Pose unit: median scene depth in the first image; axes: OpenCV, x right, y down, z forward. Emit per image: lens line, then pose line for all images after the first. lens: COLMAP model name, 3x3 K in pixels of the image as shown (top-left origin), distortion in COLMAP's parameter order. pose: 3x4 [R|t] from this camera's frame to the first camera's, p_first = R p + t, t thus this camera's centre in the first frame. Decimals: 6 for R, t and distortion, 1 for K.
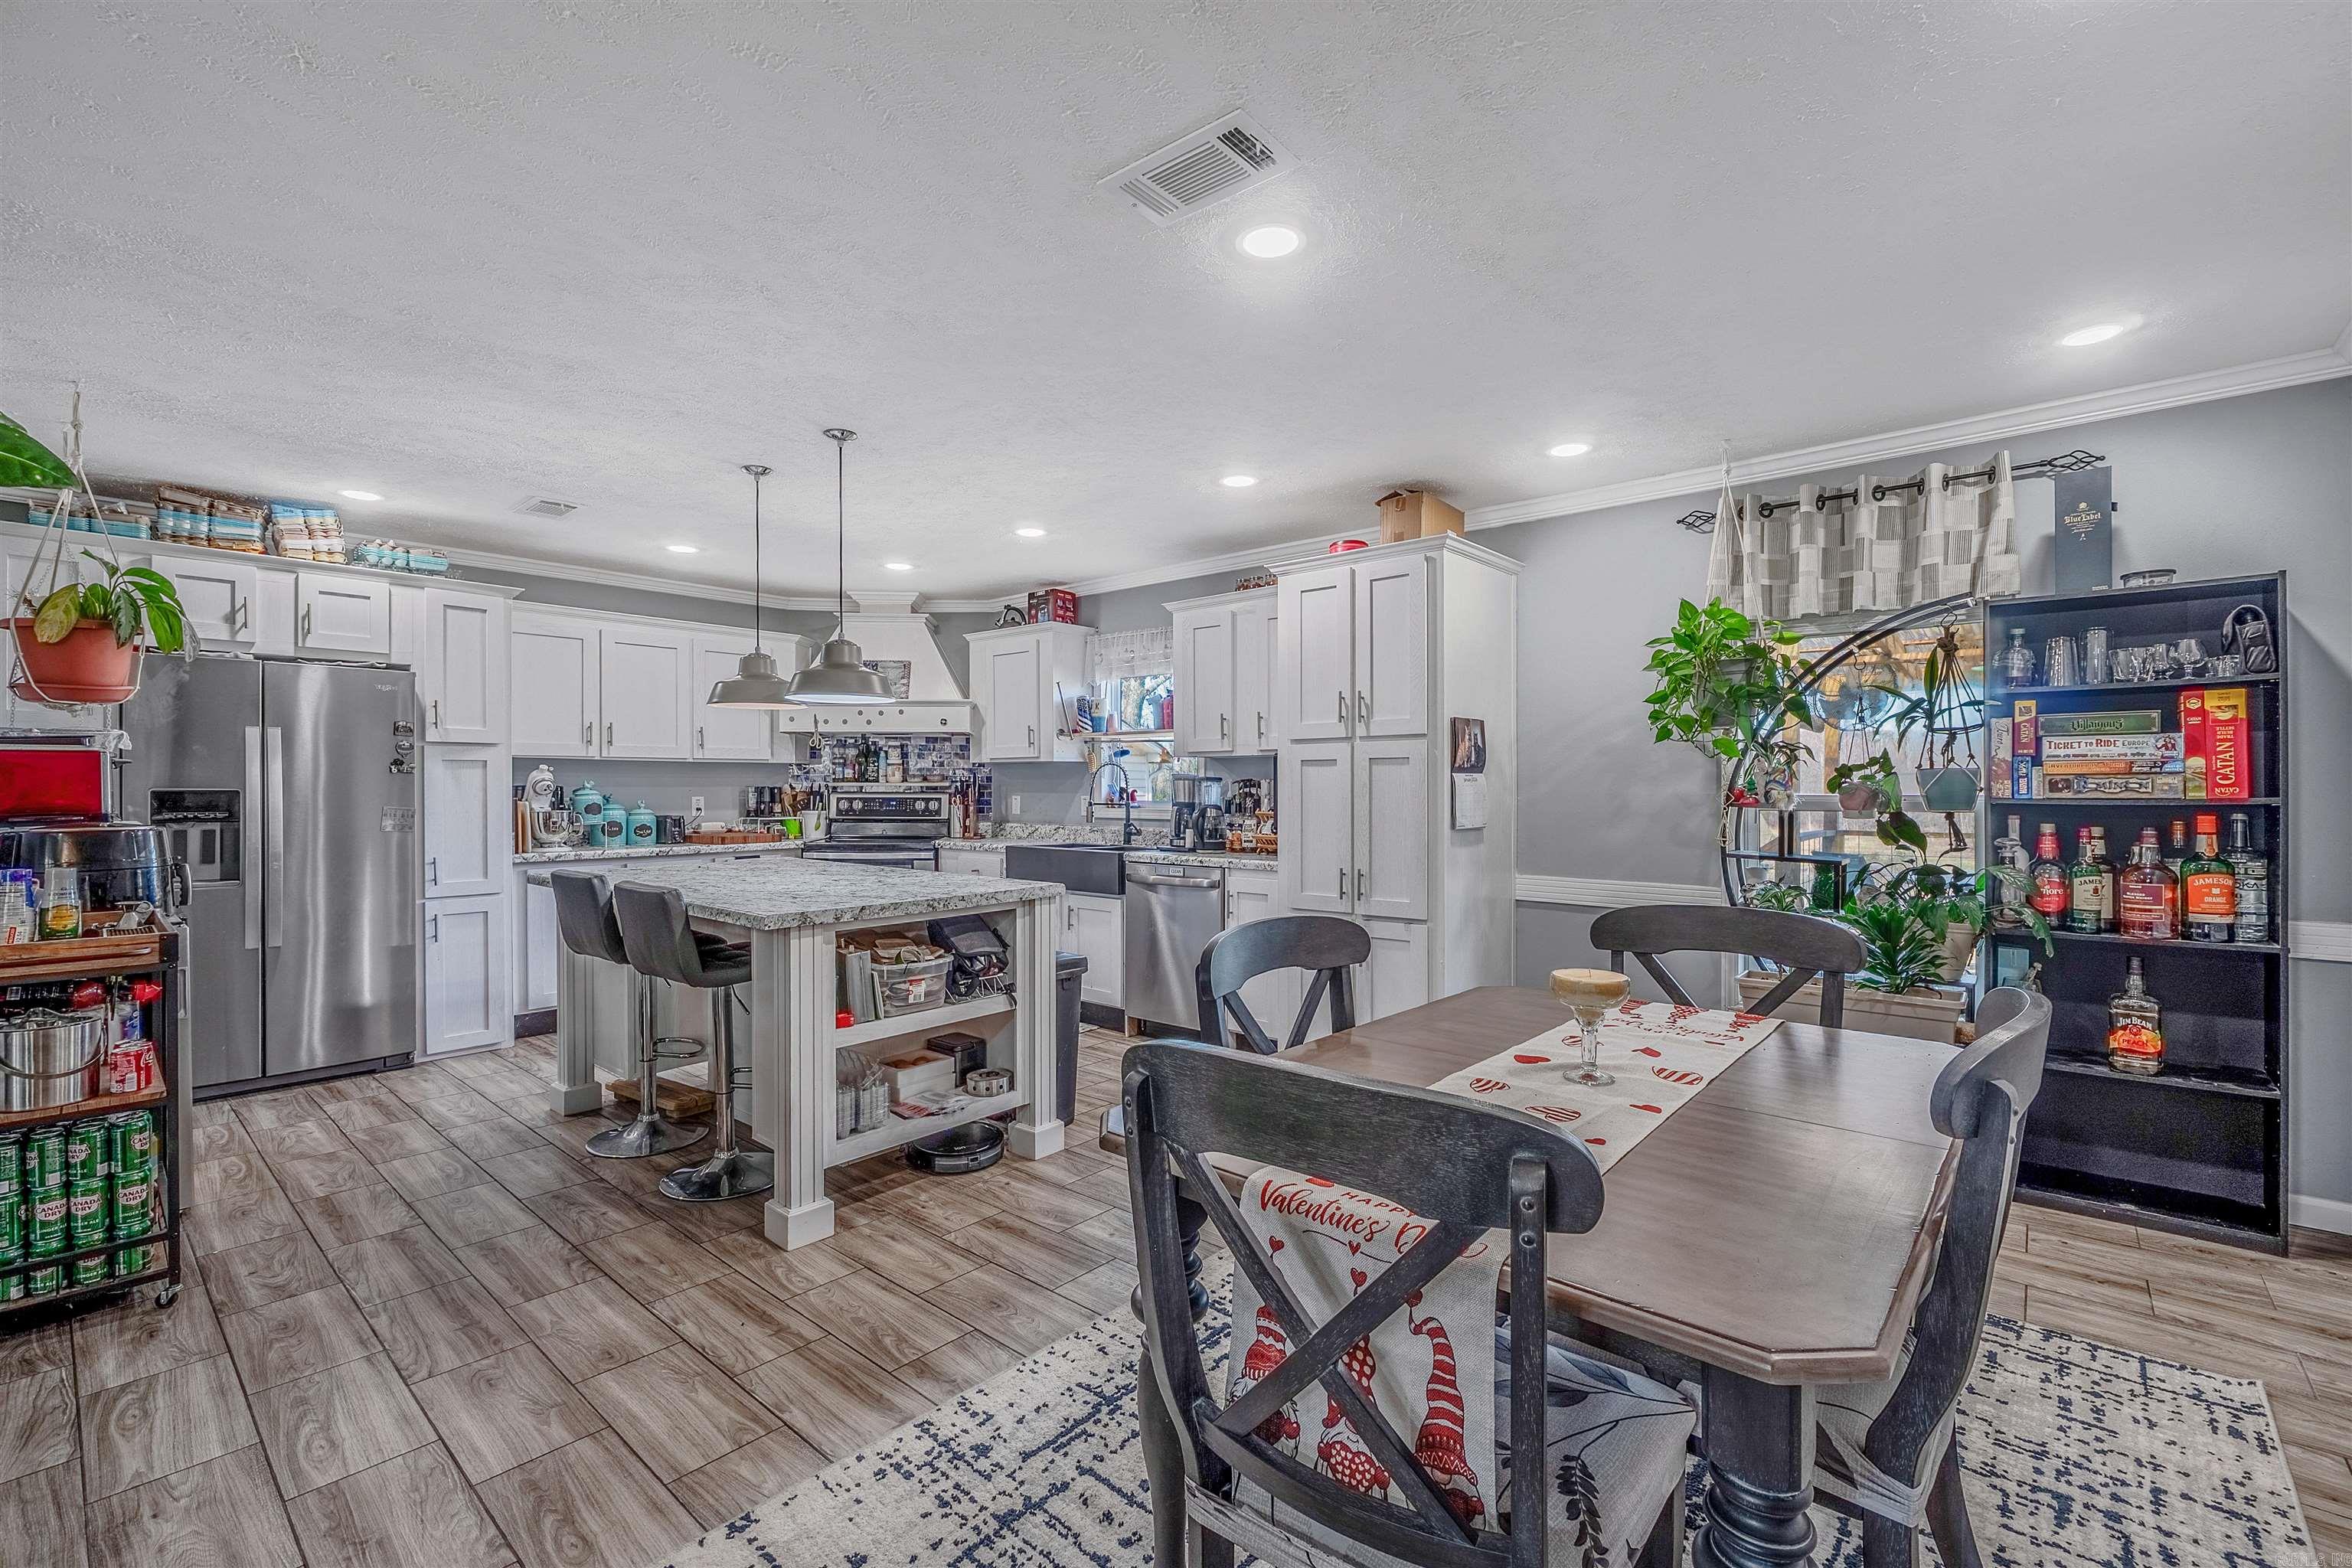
lens RADIAL K [[1015.5, 0, 1174.3], [0, 1015.5, 788.9], [0, 0, 1]] dist [-0.000010, -0.000133]
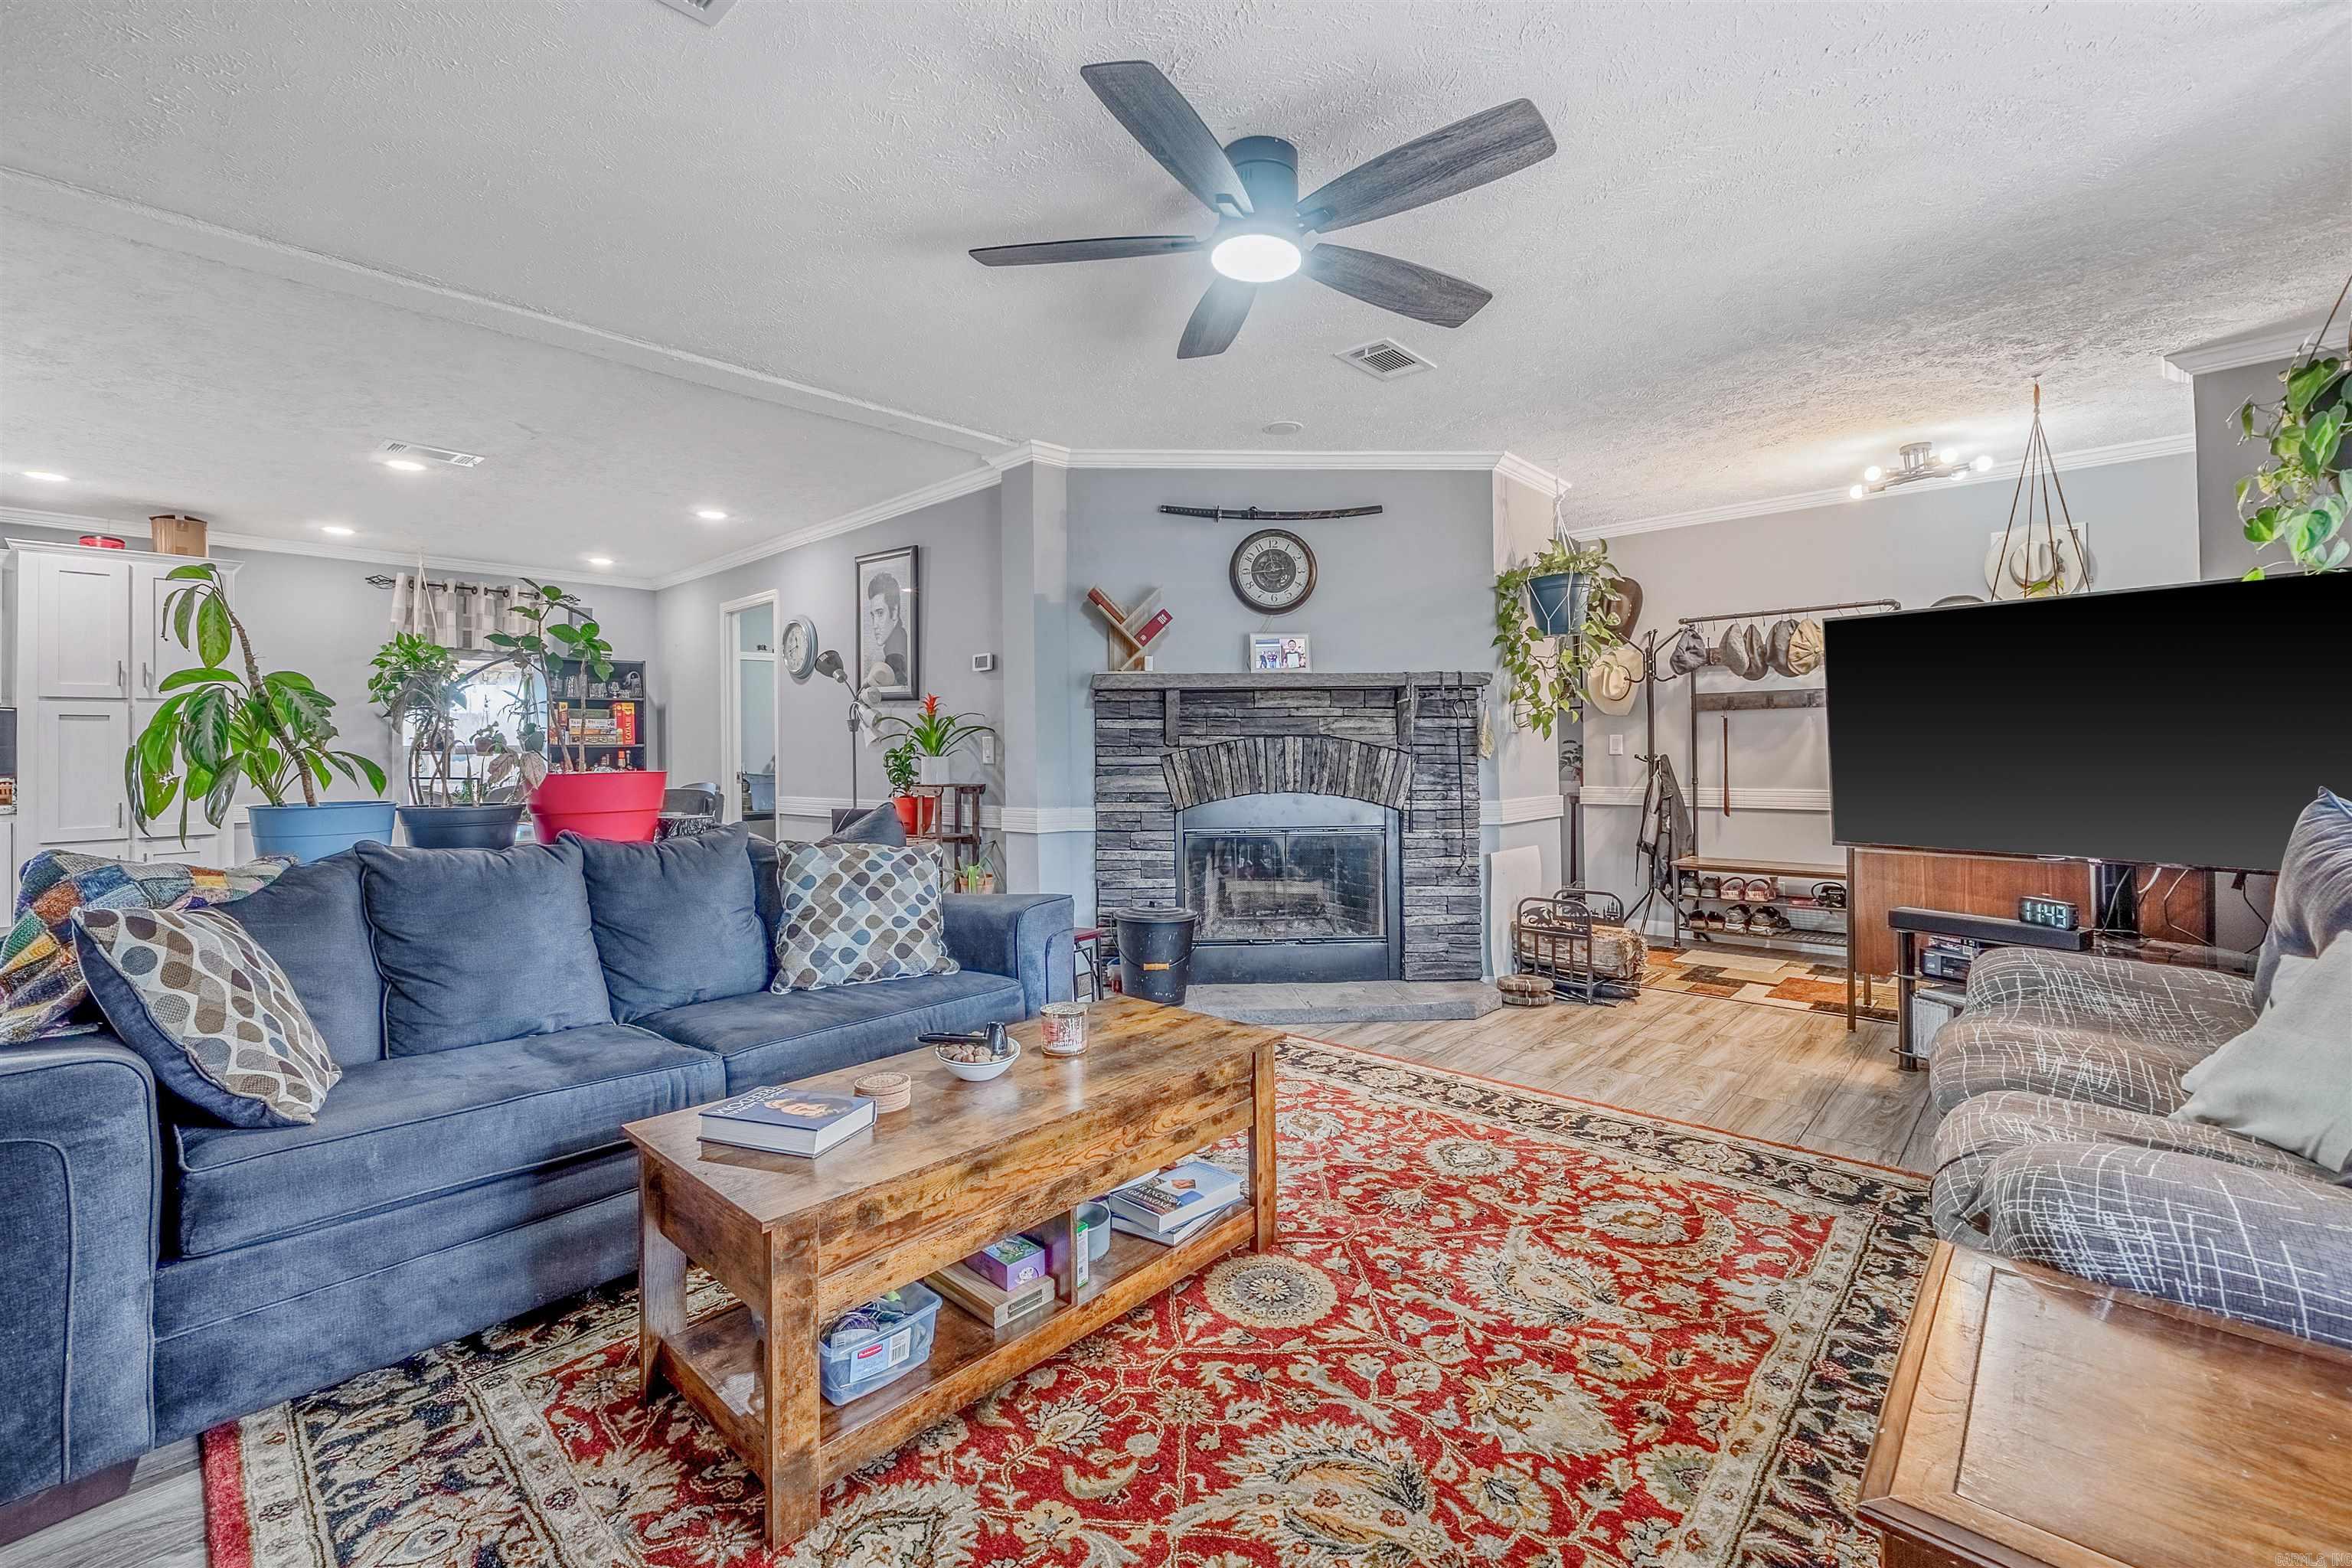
lens RADIAL K [[995.5, 0, 1166.3], [0, 995.5, 740.7], [0, 0, 1]] dist [-0.006172, -0.000220]
pose [[0.032553, 0.011057, 0.999409, -0.833116], [0.014735, 0.999825, -0.011542, 0.027766], [-0.999361, 0.015102, 0.032384, -0.264517]]
